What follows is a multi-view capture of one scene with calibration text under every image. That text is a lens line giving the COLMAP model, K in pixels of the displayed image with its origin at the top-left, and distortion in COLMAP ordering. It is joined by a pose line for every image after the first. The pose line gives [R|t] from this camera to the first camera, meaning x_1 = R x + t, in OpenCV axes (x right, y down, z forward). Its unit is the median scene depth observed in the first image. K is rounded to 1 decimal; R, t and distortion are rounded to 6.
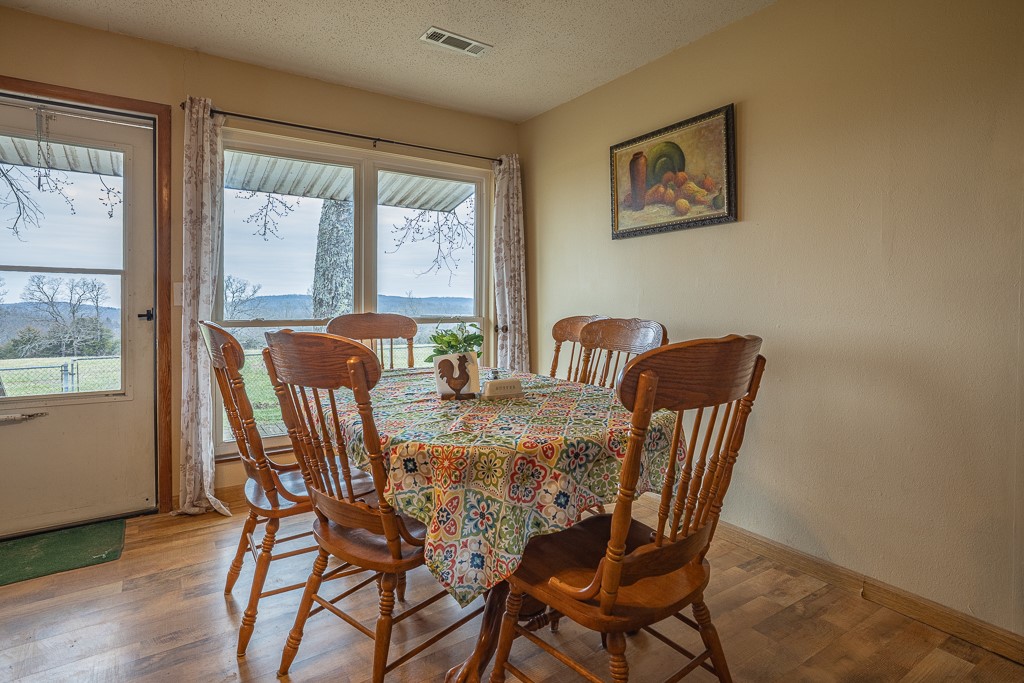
lens RADIAL K [[515.4, 0, 518.2], [0, 515.4, 296.7], [0, 0, 1]] dist [-0.014453, 0.000922]
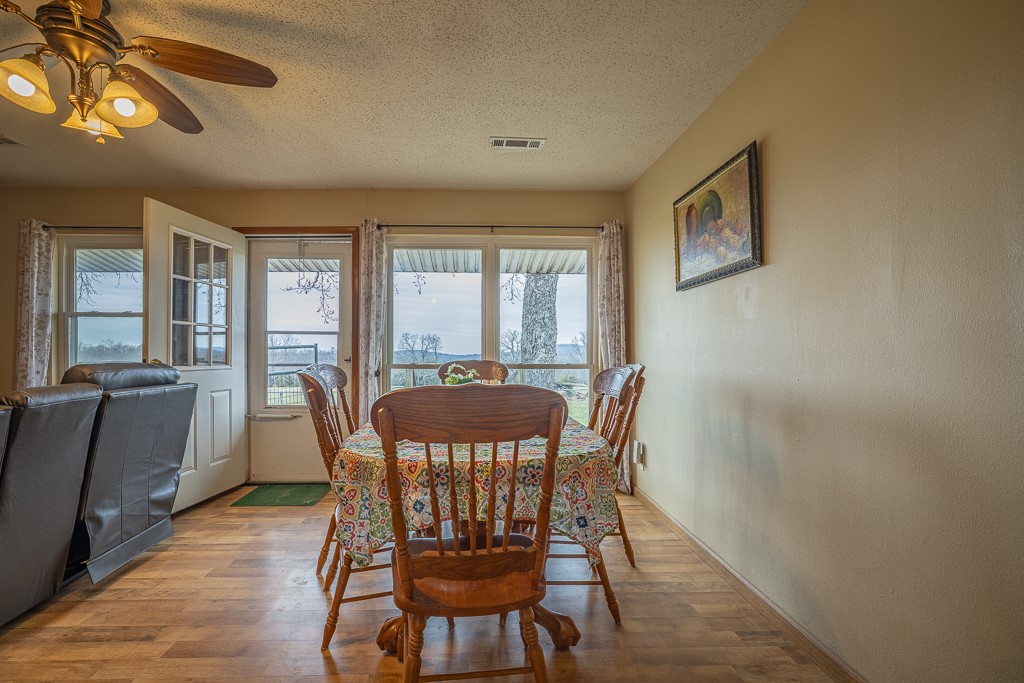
lens RADIAL K [[443.2, 0, 512.0], [0, 443.2, 341.5], [0, 0, 1]] dist [-0.030939, 0.000257]
pose [[0.857407, -0.010041, -0.514541, 0.407515], [0.005514, 0.999931, -0.010325, -0.003168], [0.514609, 0.006015, 0.857404, 0.080292]]
